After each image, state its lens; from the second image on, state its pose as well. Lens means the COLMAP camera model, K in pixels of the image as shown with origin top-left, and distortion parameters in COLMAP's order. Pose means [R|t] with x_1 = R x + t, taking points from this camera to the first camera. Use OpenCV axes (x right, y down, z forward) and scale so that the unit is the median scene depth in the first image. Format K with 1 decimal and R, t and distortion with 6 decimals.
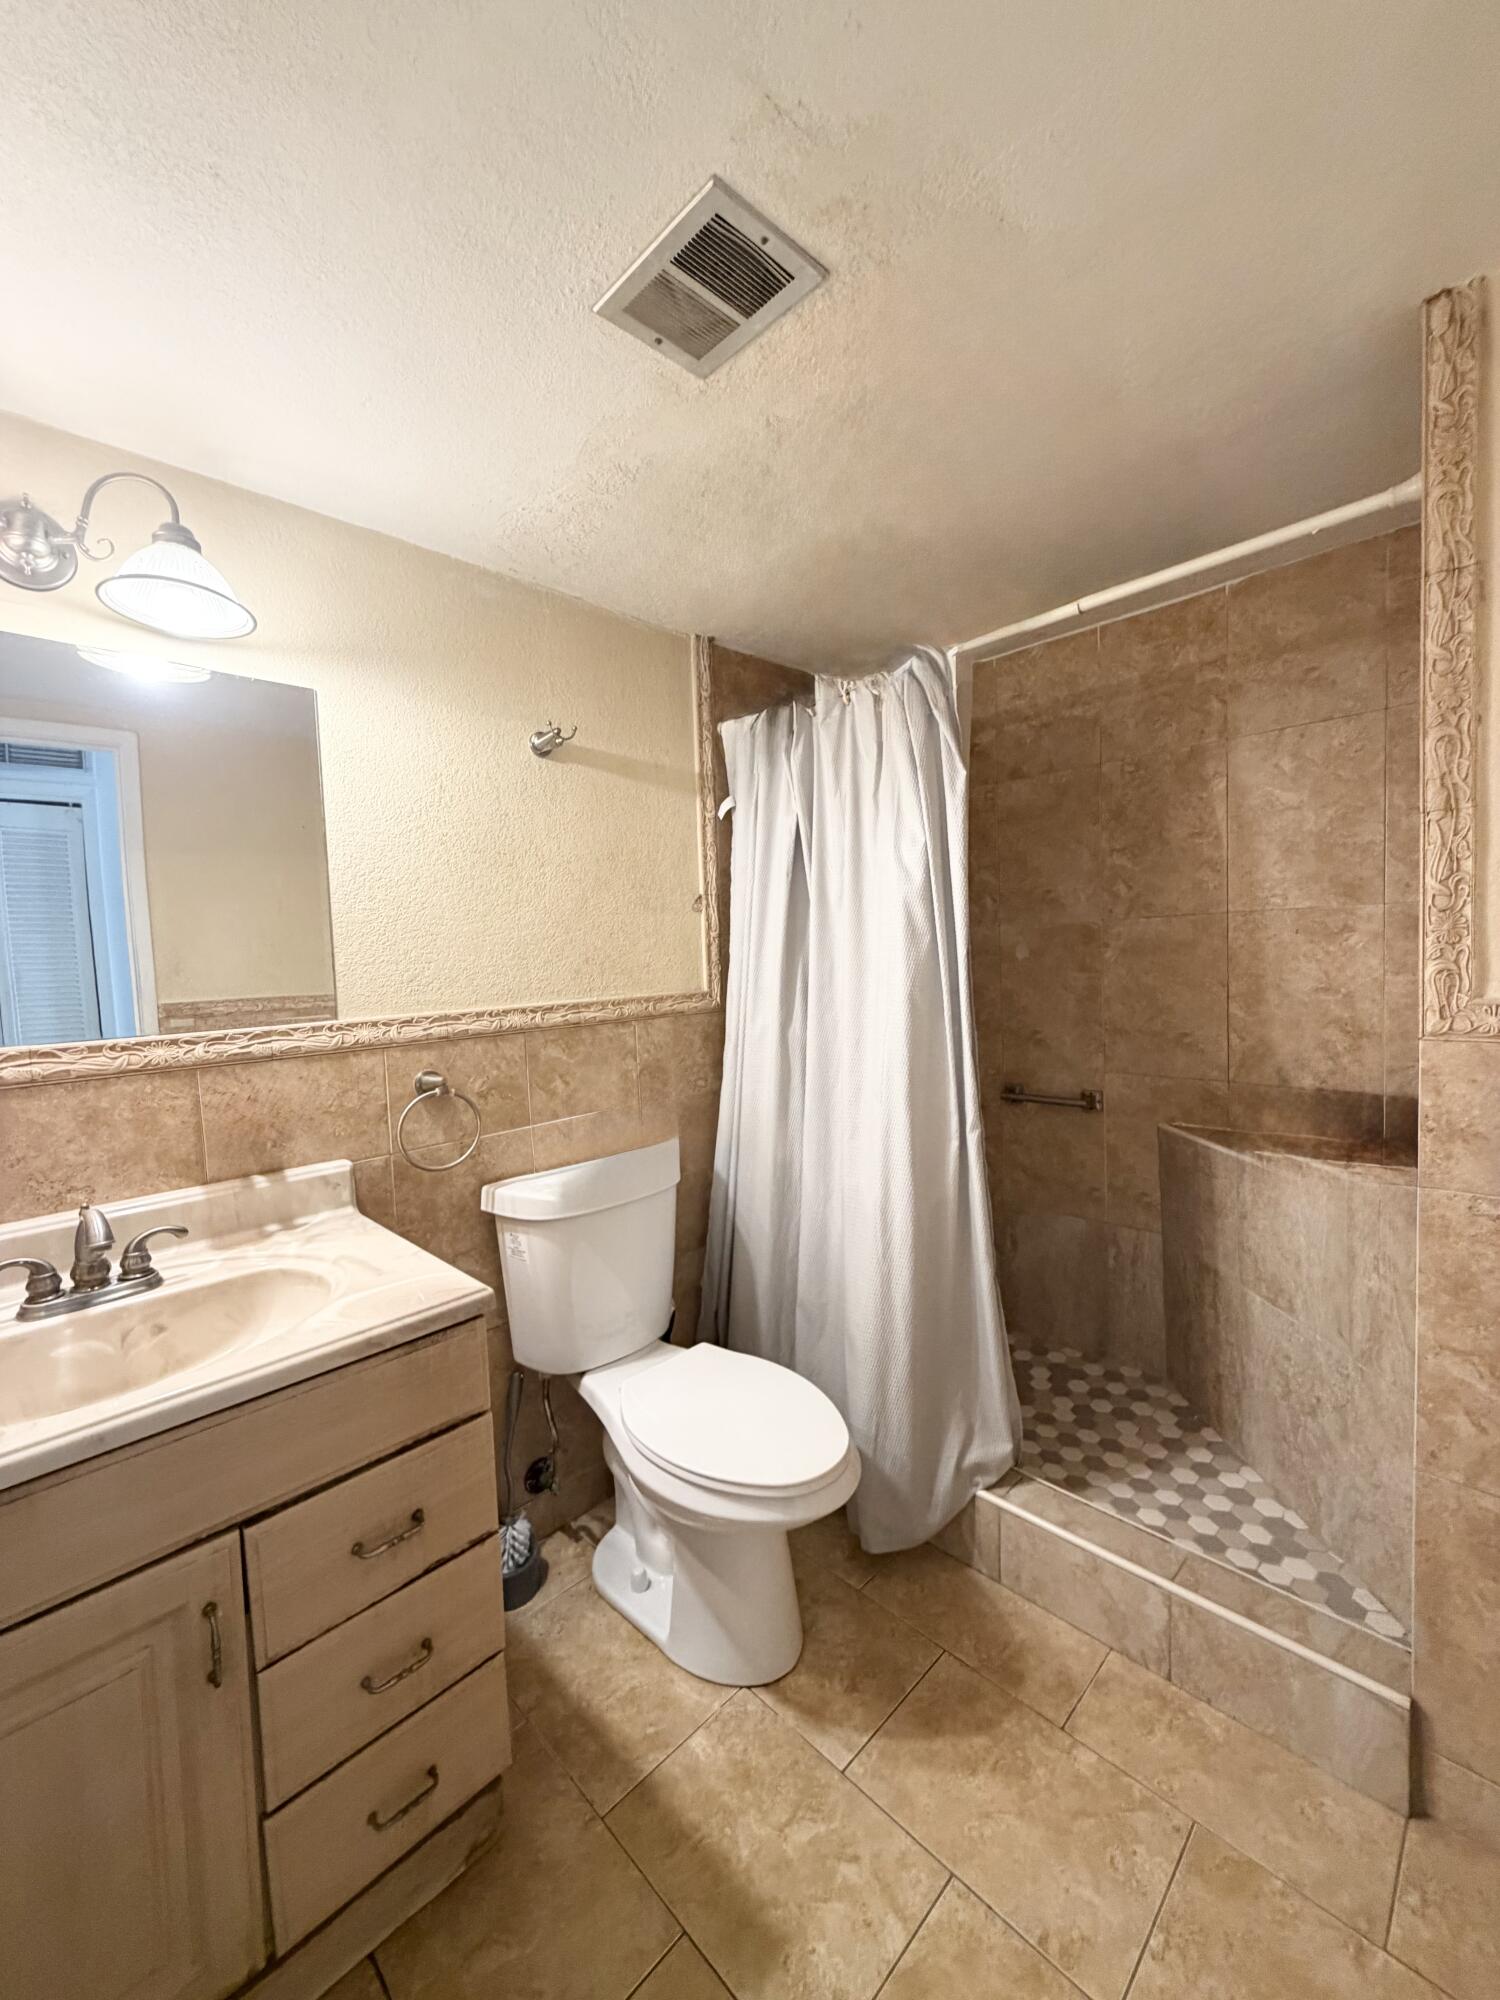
lens RADIAL K [[796.9, 0, 748.7], [0, 796.9, 996.3], [0, 0, 1]] dist [0.000545, 0.000287]
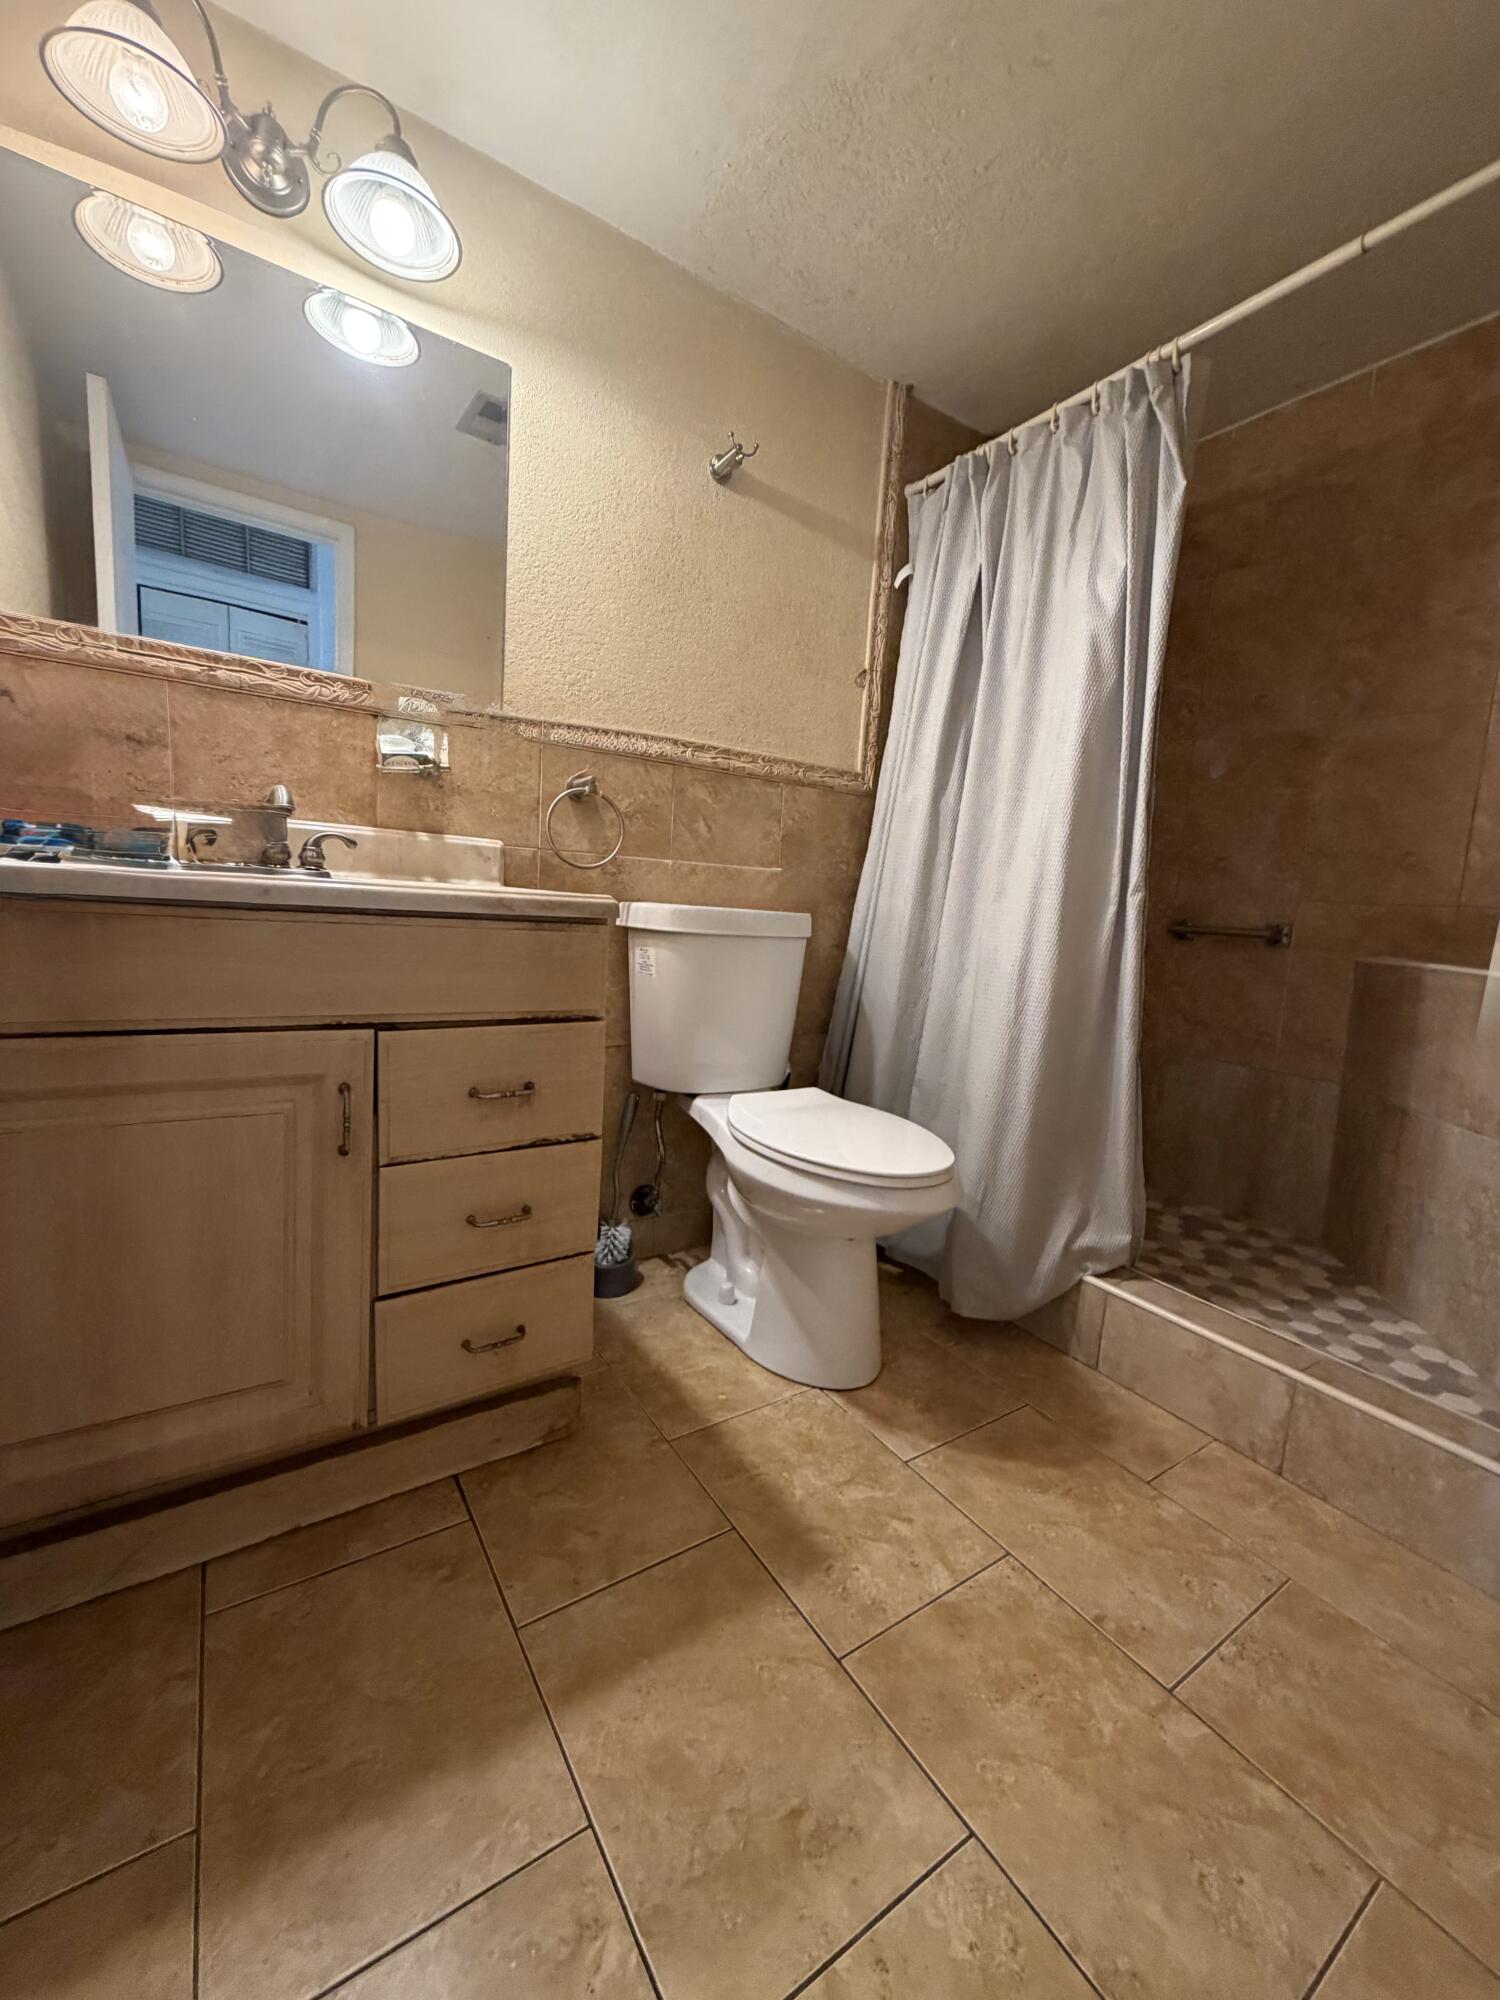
lens RADIAL K [[796.9, 0, 748.7], [0, 796.9, 996.3], [0, 0, 1]] dist [0.000545, 0.000287]
pose [[0.976884, 0.120517, -0.176562, 0.024625], [-0.109208, 0.991374, 0.072460, 0.267732], [0.183772, -0.051503, 0.981619, 0.017001]]
